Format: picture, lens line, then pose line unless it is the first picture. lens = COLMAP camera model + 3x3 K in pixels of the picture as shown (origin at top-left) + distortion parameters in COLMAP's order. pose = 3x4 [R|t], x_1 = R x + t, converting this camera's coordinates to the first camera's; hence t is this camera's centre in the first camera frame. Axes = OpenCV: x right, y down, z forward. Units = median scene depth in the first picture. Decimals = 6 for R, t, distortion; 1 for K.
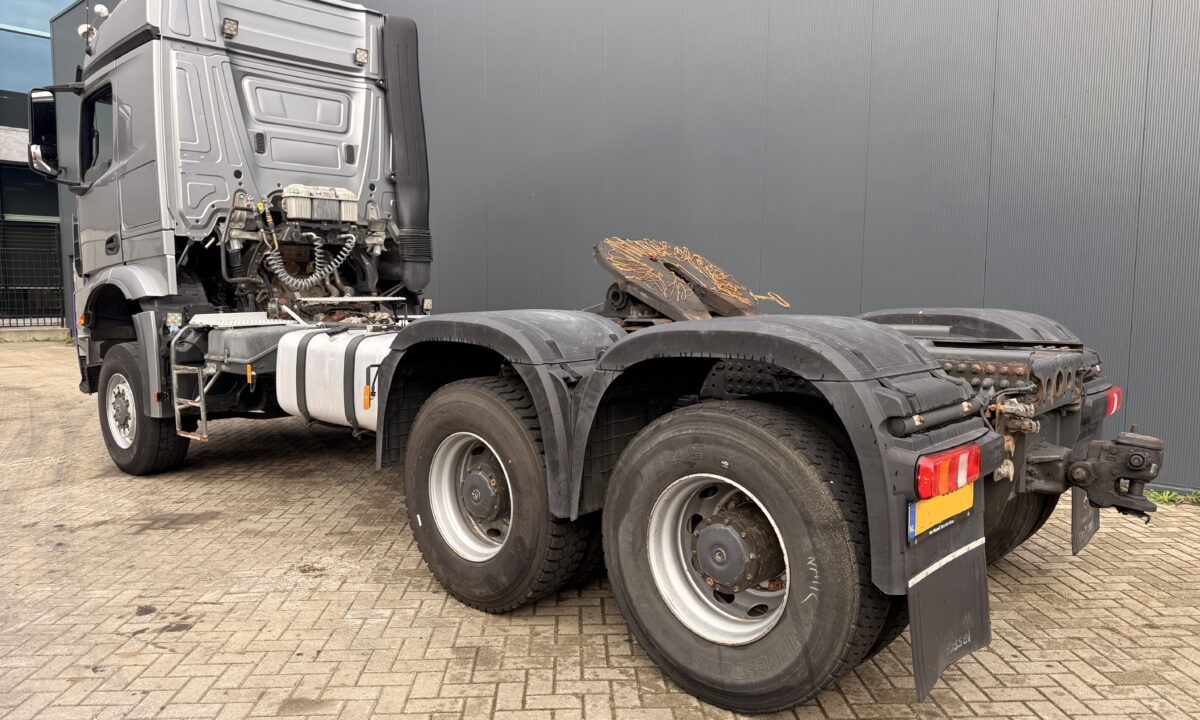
lens RADIAL K [[870.6, 0, 600.6], [0, 870.6, 358.9], [0, 0, 1]] dist [-0.000663, -0.009725]
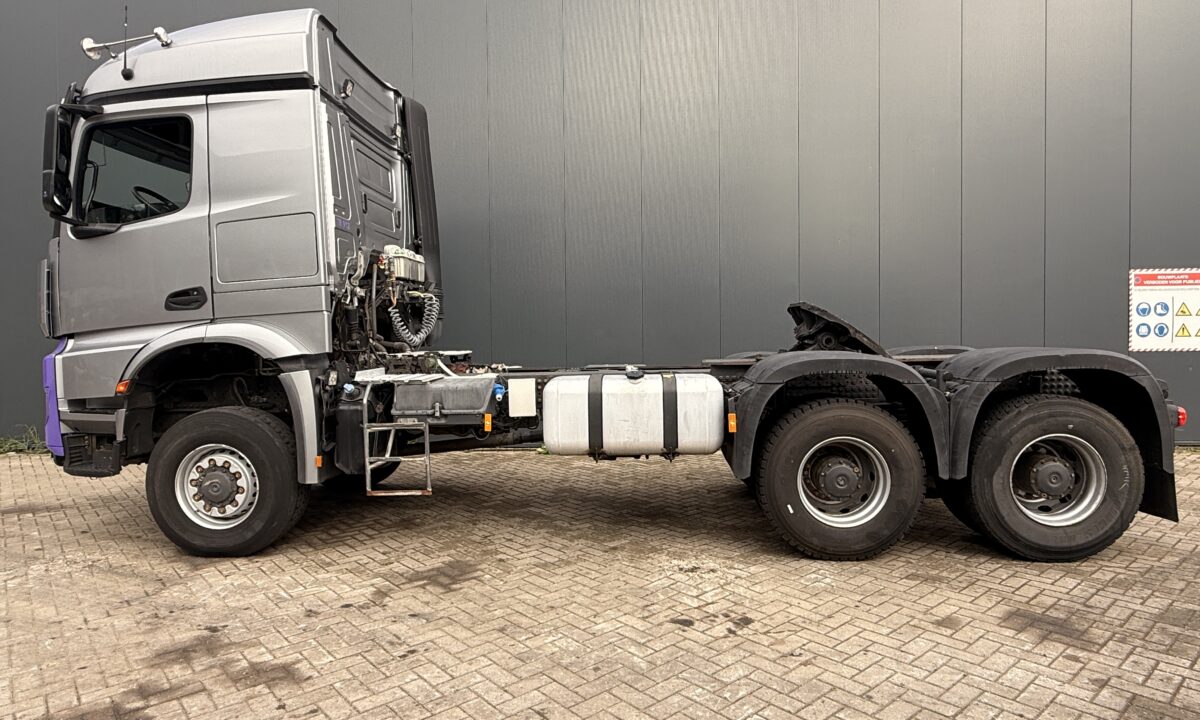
lens RADIAL K [[725.6, 0, 597.8], [0, 725.6, 362.5], [0, 0, 1]] dist [-0.008432, -0.005461]
pose [[0.781168, -0.035629, 0.623303, -0.905058], [0.068886, 0.997193, -0.029333, -0.022409], [-0.620508, 0.065851, 0.781430, 0.232663]]
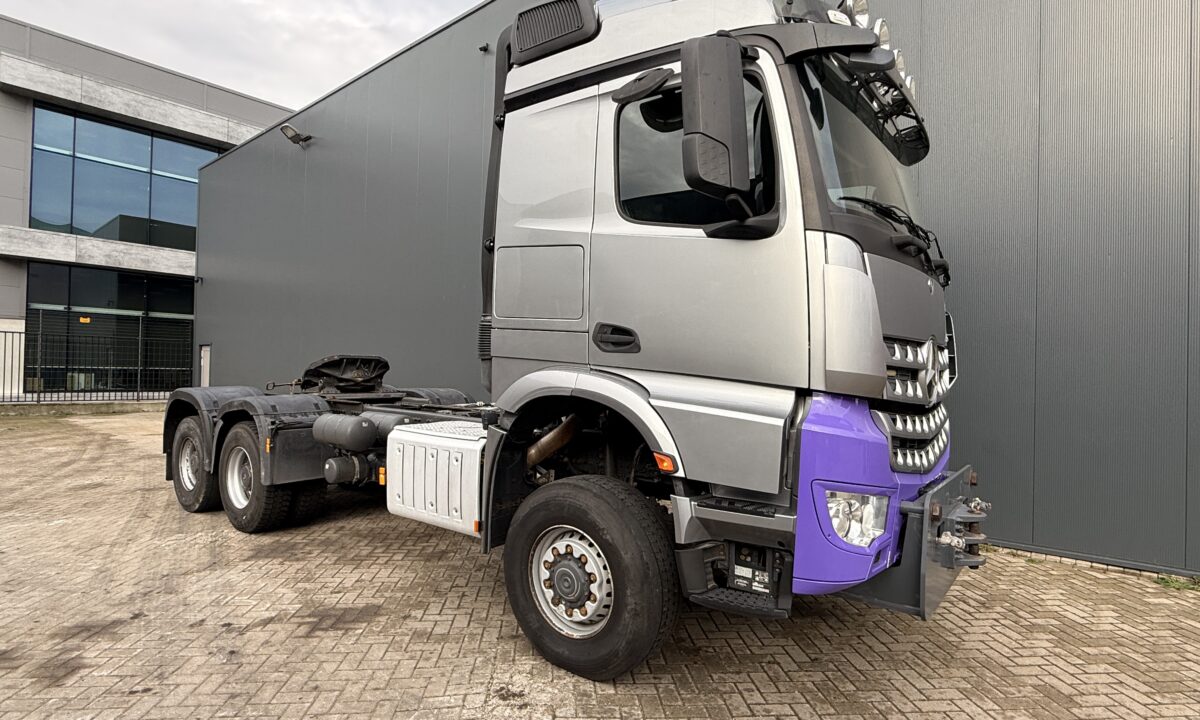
lens RADIAL K [[615.0, 0, 600.8], [0, 615.0, 360.1], [0, 0, 1]] dist [-0.003707, -0.002076]
pose [[0.998375, 0.025431, 0.051001, -0.236603], [-0.020008, 0.994360, -0.104157, -0.051033], [-0.053362, 0.102967, 0.993252, 0.238080]]
